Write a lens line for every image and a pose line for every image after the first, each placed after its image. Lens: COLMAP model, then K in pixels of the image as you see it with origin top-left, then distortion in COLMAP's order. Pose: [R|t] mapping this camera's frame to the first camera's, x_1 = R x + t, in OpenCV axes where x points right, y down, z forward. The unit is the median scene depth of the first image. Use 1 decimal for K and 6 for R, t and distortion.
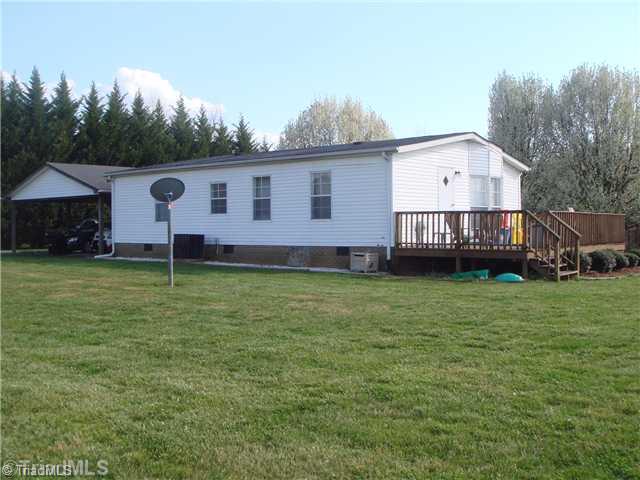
lens RADIAL K [[735.5, 0, 320.0], [0, 735.5, 240.0], [0, 0, 1]] dist [-0.198884, 0.204121]
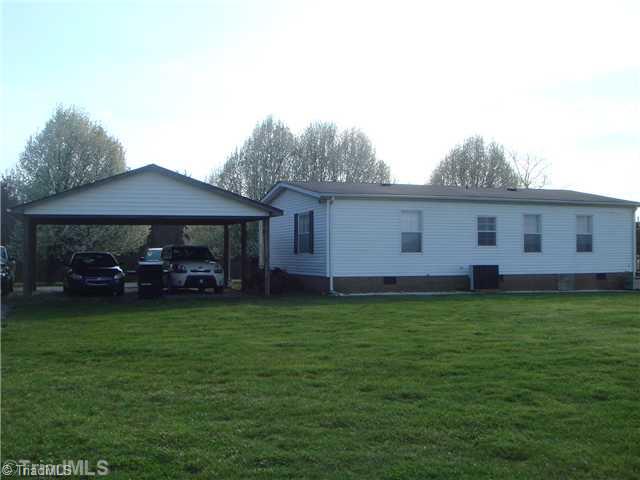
lens RADIAL K [[735.5, 0, 320.0], [0, 735.5, 240.0], [0, 0, 1]] dist [-0.198884, 0.204121]
pose [[0.520880, 0.024416, 0.853281, -1.188082], [0.012825, 0.999254, -0.036421, -0.009043], [-0.853534, 0.029914, 0.520178, 0.669339]]
